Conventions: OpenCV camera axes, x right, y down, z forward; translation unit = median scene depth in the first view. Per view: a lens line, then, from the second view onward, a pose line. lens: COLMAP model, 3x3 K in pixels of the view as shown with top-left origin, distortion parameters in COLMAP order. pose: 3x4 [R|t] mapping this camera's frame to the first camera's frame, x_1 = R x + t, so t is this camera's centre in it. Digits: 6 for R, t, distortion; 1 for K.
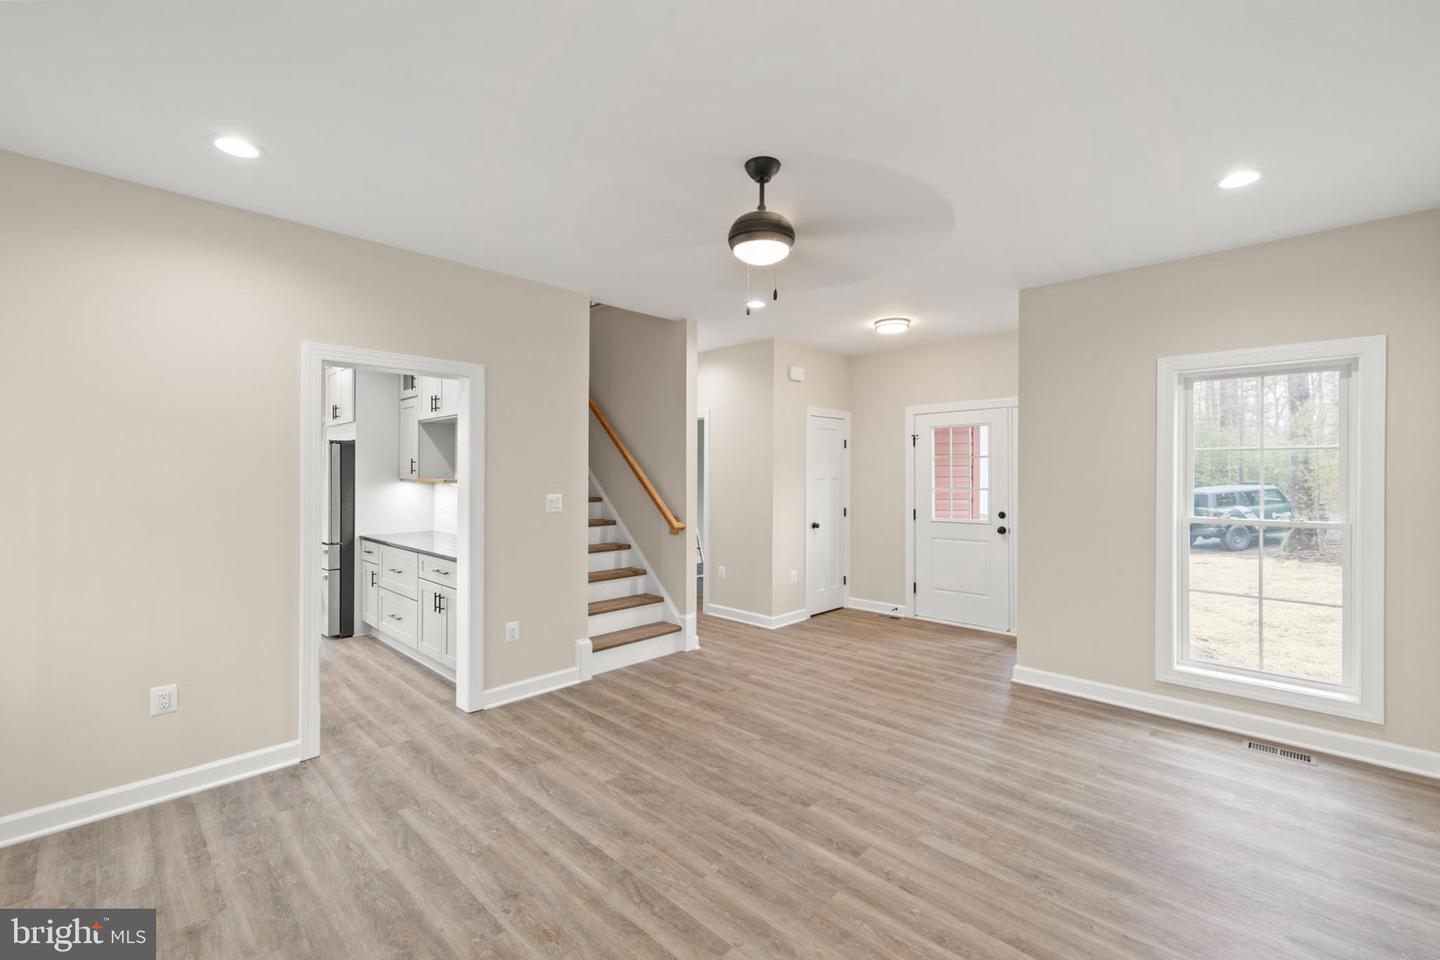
lens RADIAL K [[620.1, 0, 716.8], [0, 620.1, 465.1], [0, 0, 1]] dist [0.002801, 0.000098]
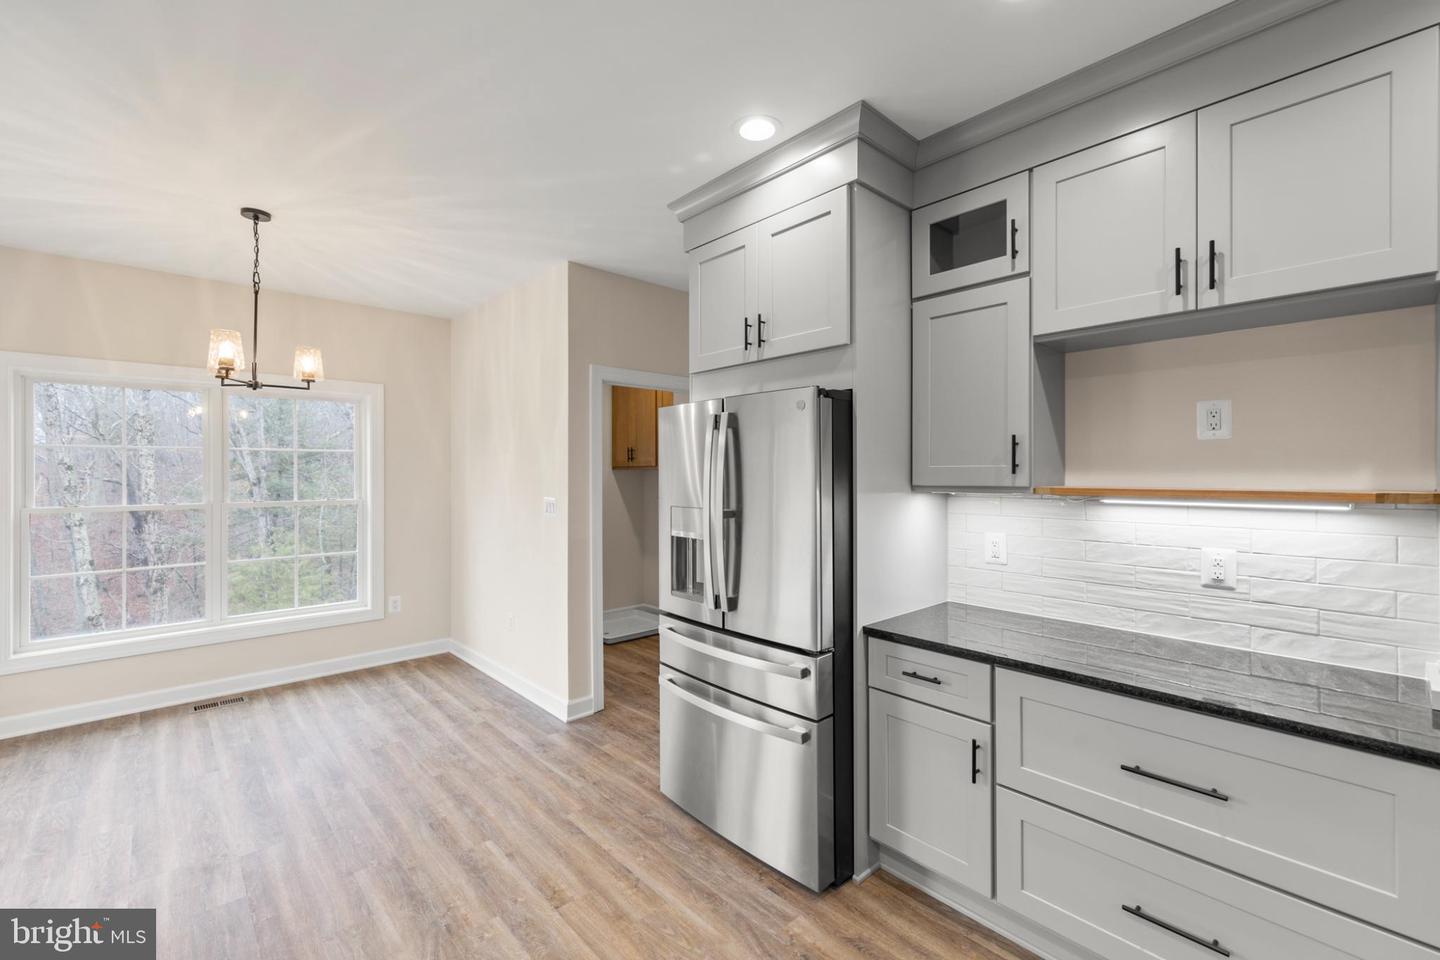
lens RADIAL K [[607.3, 0, 724.4], [0, 607.3, 471.9], [0, 0, 1]] dist [0.001767, -0.000421]
pose [[0.999292, -0.000465, -0.037615, -1.254109], [0.000905, 0.999931, 0.011684, 0.015313], [0.037607, -0.011710, 0.999224, 1.162075]]
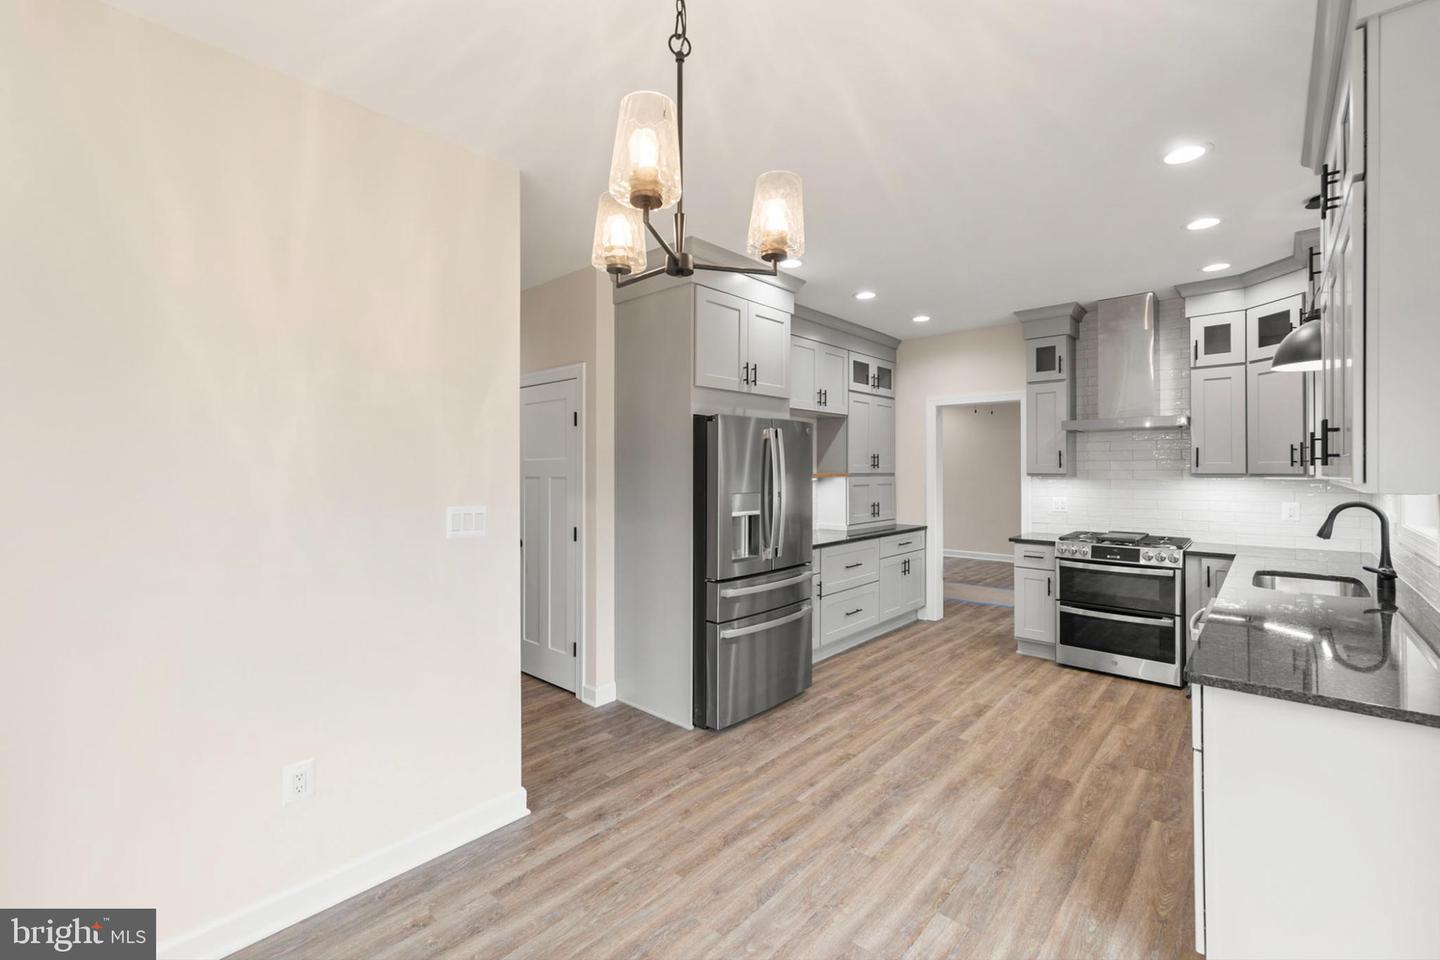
lens RADIAL K [[620.1, 0, 716.8], [0, 620.1, 465.1], [0, 0, 1]] dist [0.002801, 0.000098]
pose [[-0.049763, 0.004696, 0.998750, -2.554401], [-0.010351, 0.999933, -0.005217, 0.028913], [-0.998707, -0.010598, -0.049711, 2.157399]]
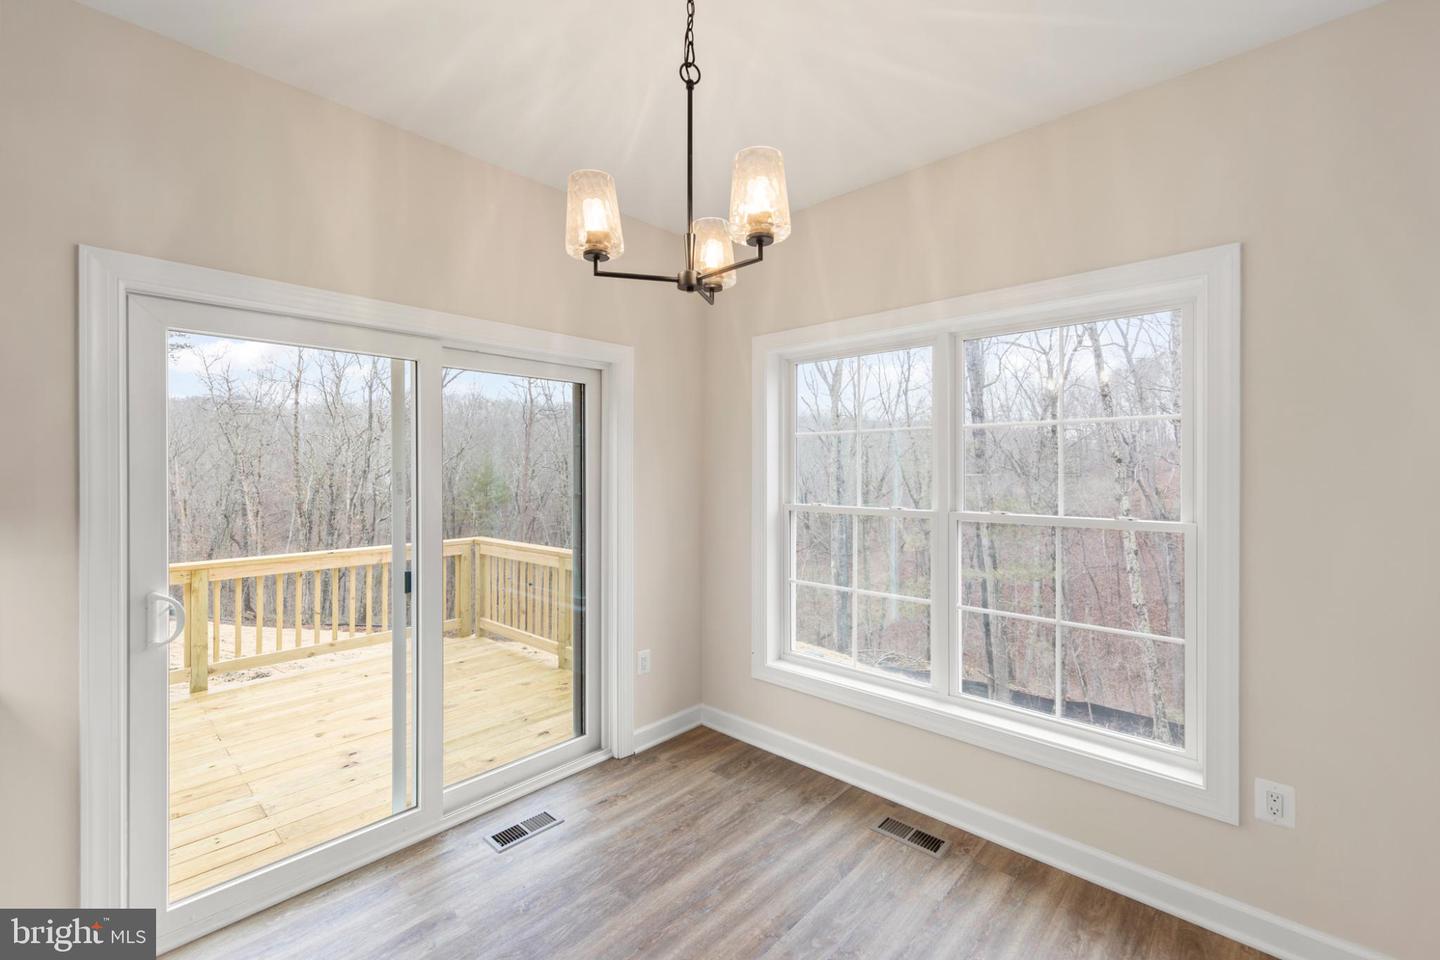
lens RADIAL K [[610.9, 0, 718.6], [0, 610.9, 472.1], [0, 0, 1]] dist [0.008862, -0.000205]
pose [[0.044248, 0.009627, -0.998974, -1.590099], [0.014177, 0.999847, 0.010263, 0.030027], [0.998920, -0.014617, 0.044104, 2.161903]]
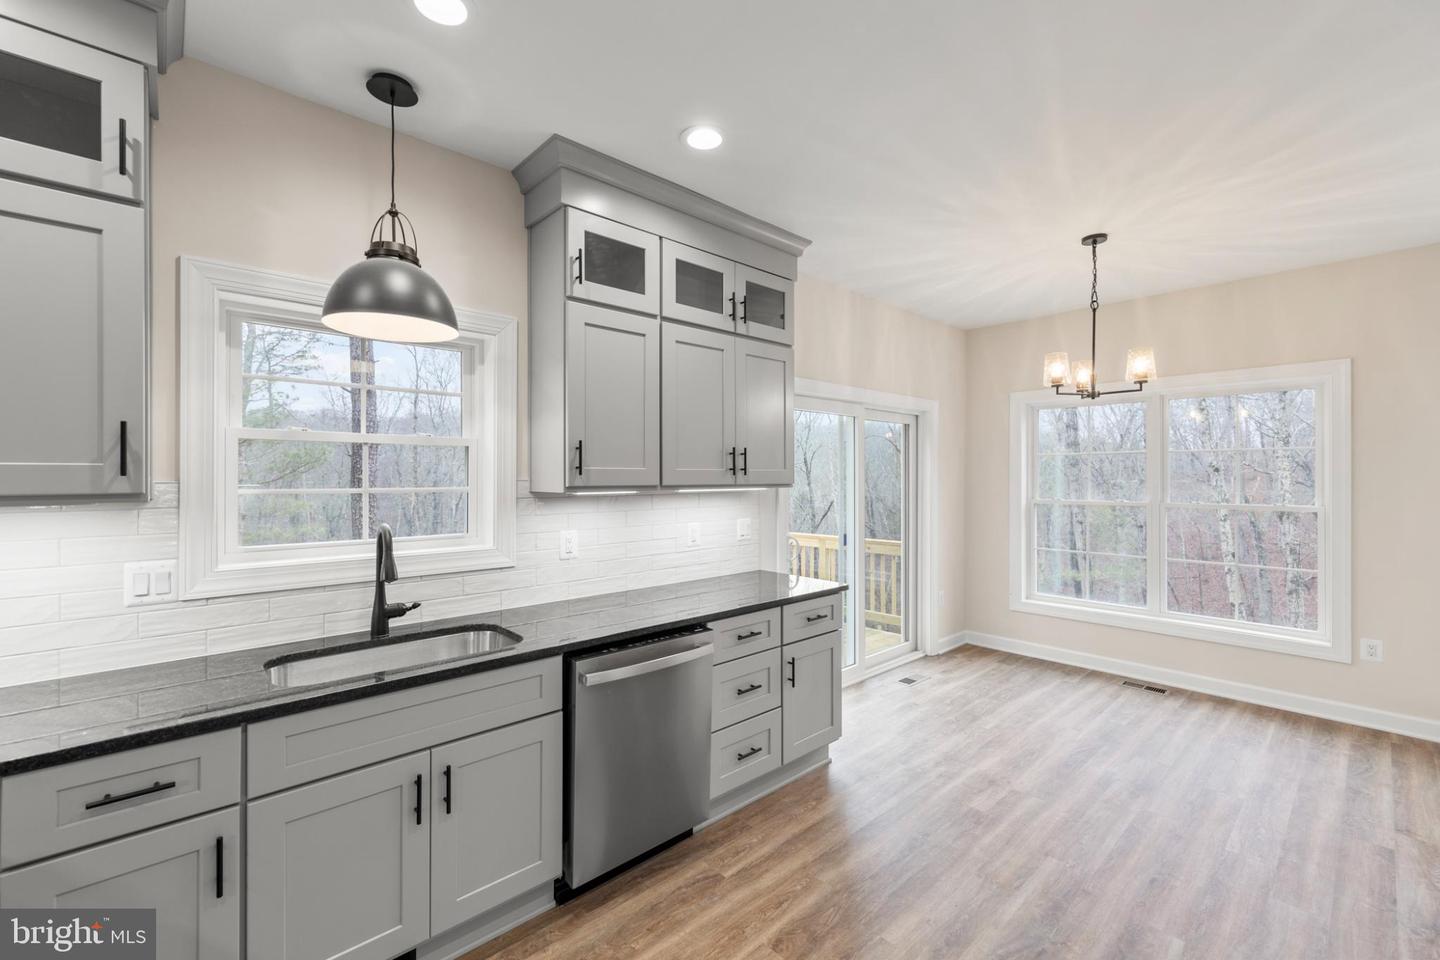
lens RADIAL K [[602.7, 0, 725.2], [0, 602.7, 477.0], [0, 0, 1]] dist [0.004125, -0.000256]
pose [[-0.039779, 0.004309, -0.999199, -0.934778], [0.013366, 0.999904, 0.003780, 0.019668], [0.999119, -0.013205, -0.039832, 1.517567]]
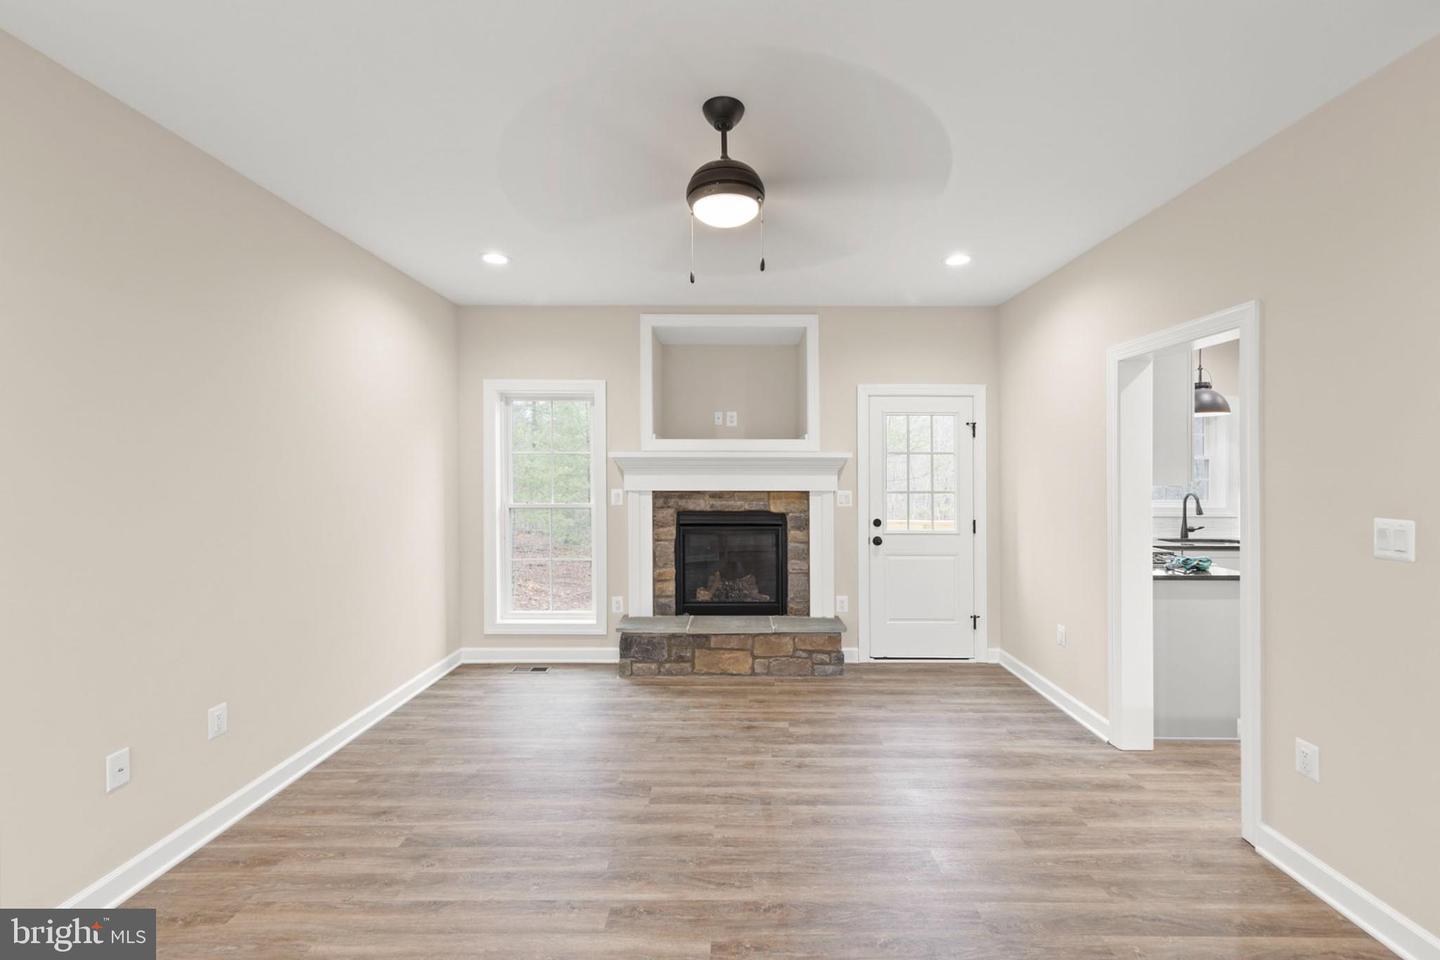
lens RADIAL K [[602.7, 0, 729.8], [0, 602.7, 463.5], [0, 0, 1]] dist [0.003513, -0.000282]
pose [[-0.712738, -0.009821, -0.701361, 0.573800], [0.009168, 0.999686, -0.023315, 0.016338], [0.701370, -0.023048, -0.712425, 1.402179]]
